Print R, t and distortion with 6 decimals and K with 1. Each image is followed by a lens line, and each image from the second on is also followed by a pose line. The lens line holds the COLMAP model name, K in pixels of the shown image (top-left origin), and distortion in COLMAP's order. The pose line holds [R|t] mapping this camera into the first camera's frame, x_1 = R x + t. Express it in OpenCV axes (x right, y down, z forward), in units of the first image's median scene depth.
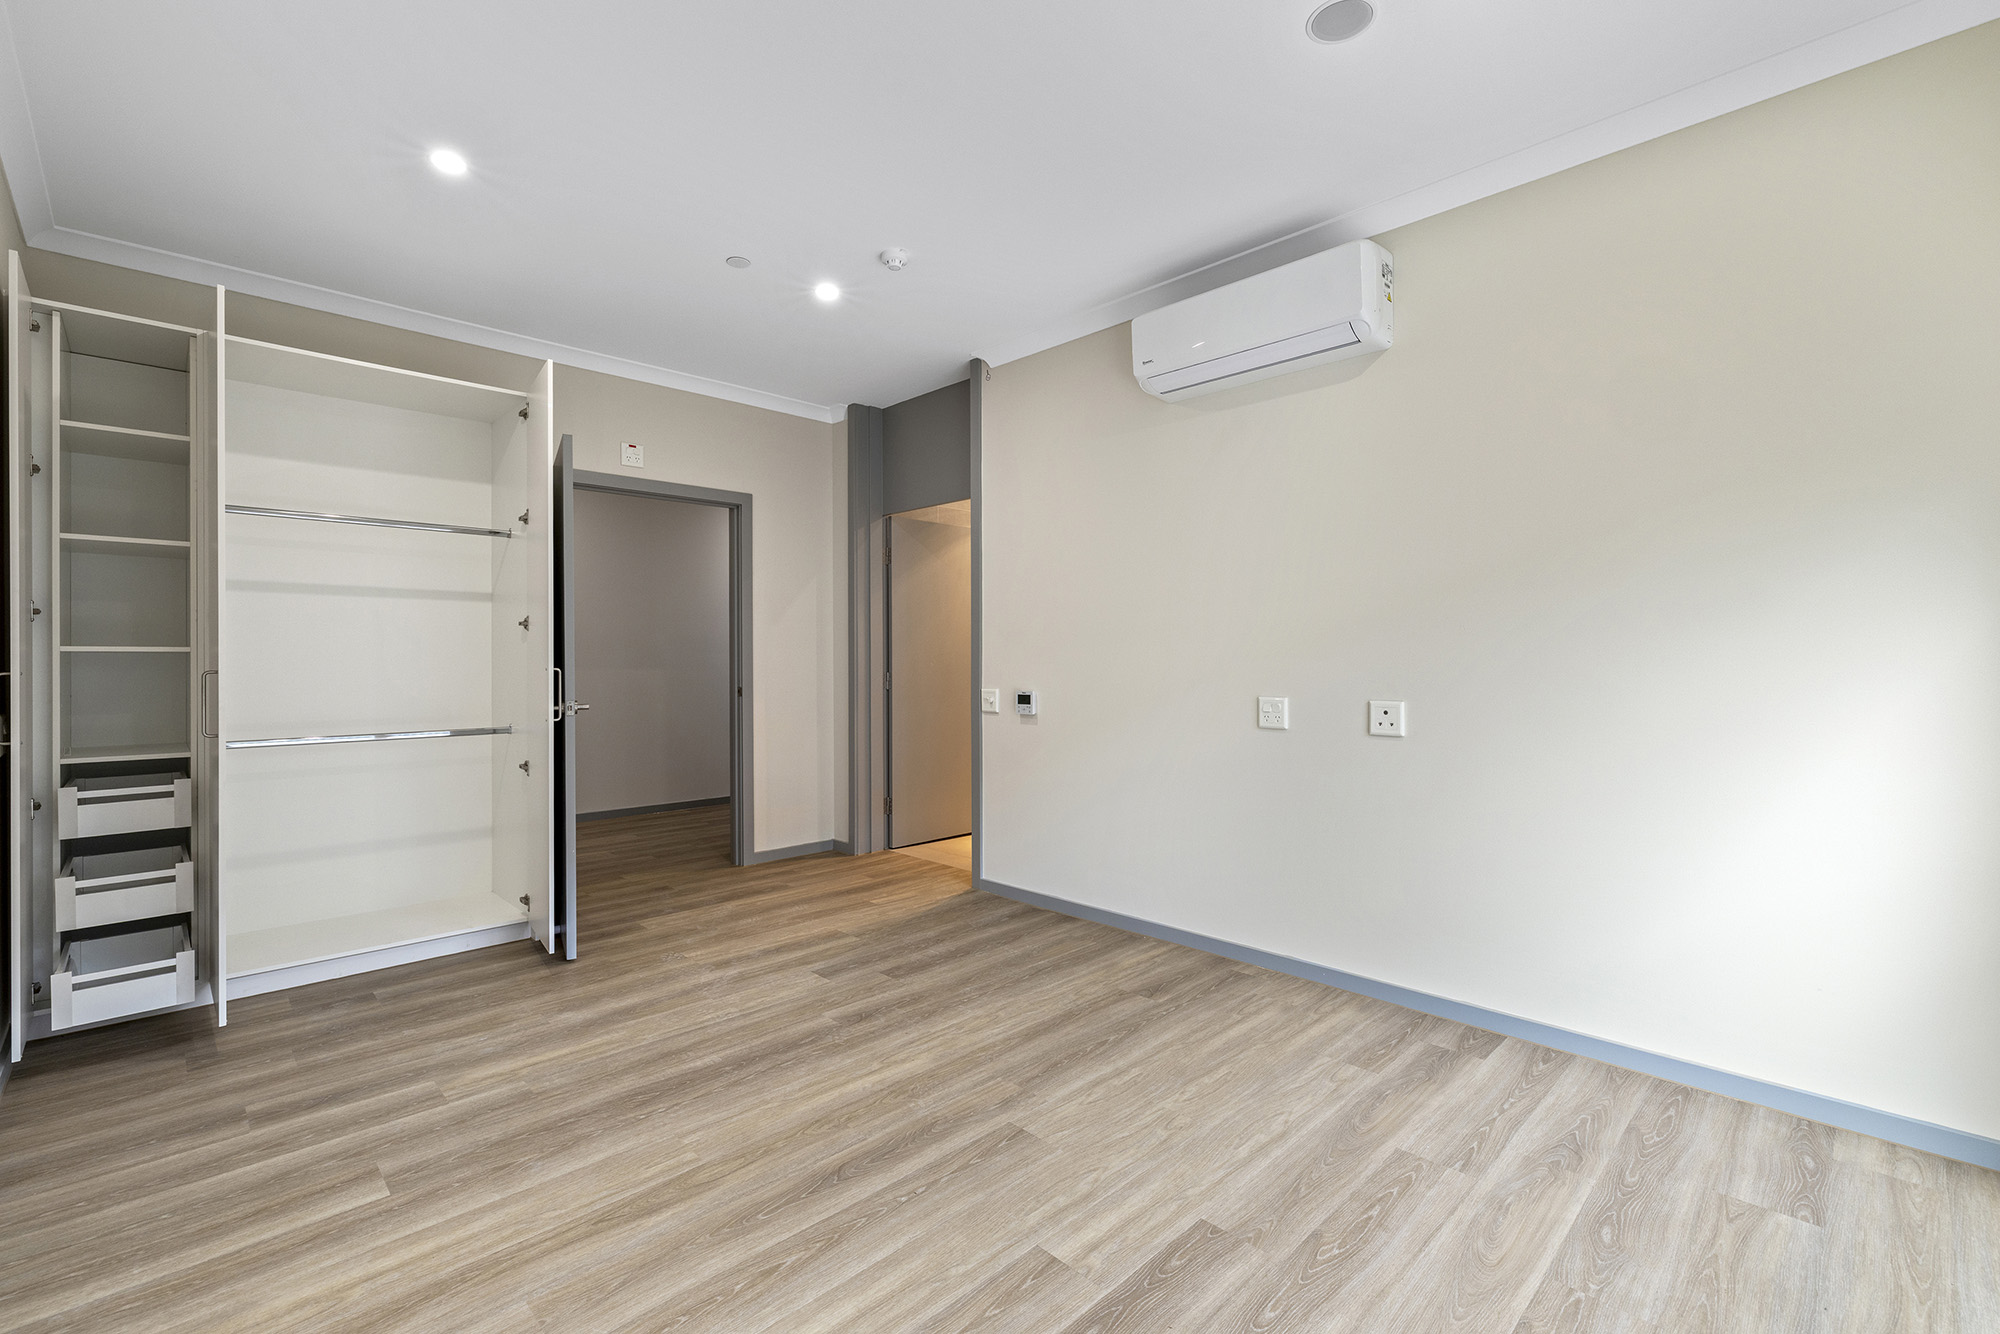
lens RADIAL K [[863.1, 0, 1000.0], [0, 863.1, 664.3], [0, 0, 1]] dist [-0.000328, 0.000029]
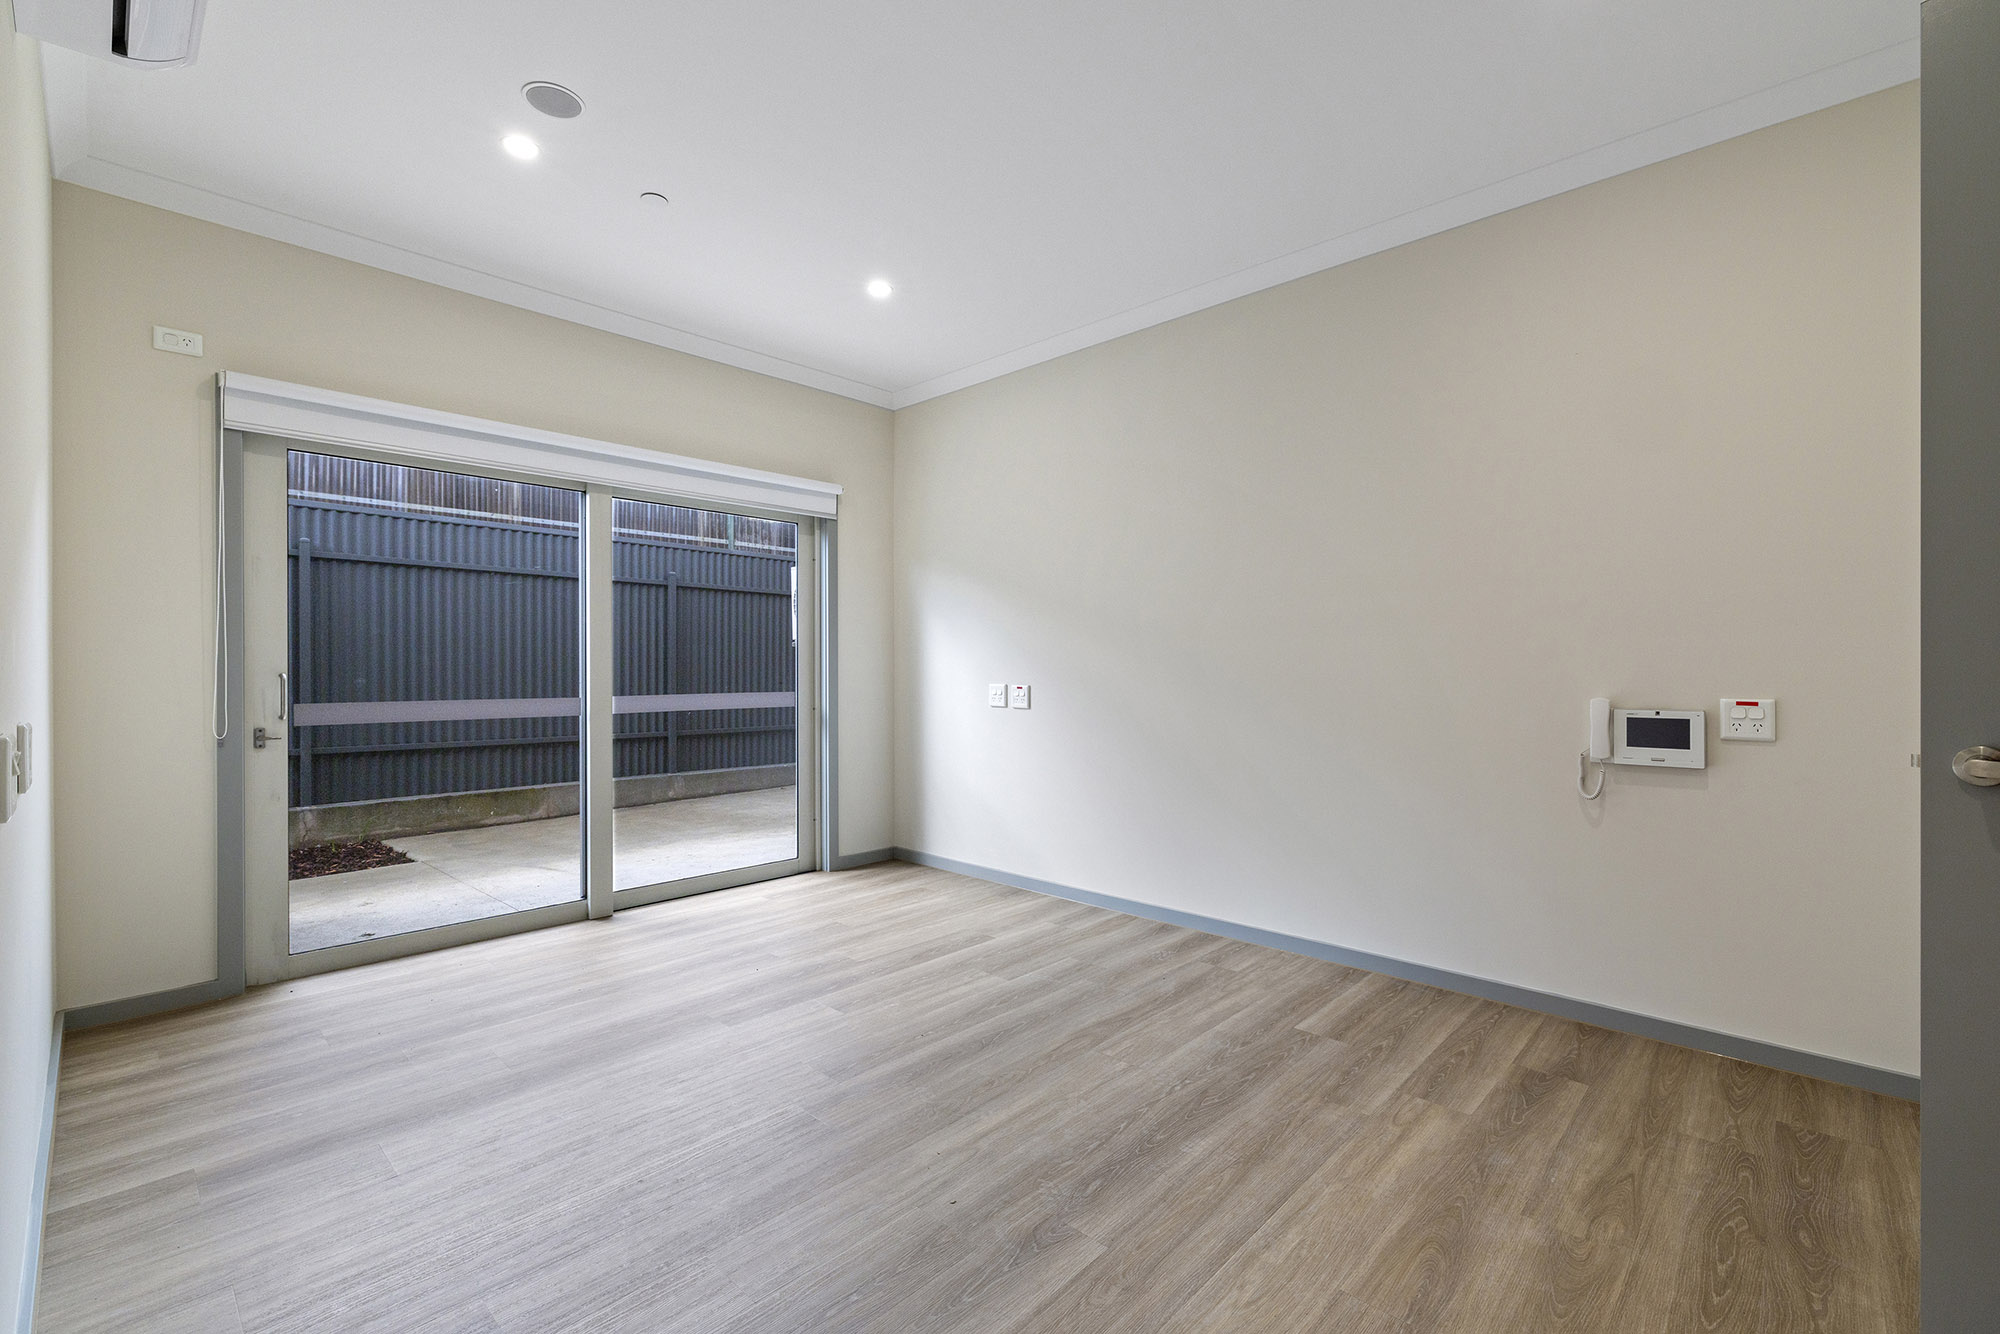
lens RADIAL K [[863.1, 0, 999.8], [0, 863.1, 666.4], [0, 0, 1]] dist [-0.000328, 0.000029]
pose [[-0.999286, 0.004703, -0.037477, -0.137895], [0.004608, 0.999986, 0.002636, 0.010870], [0.037489, 0.002461, -0.999294, 1.915261]]
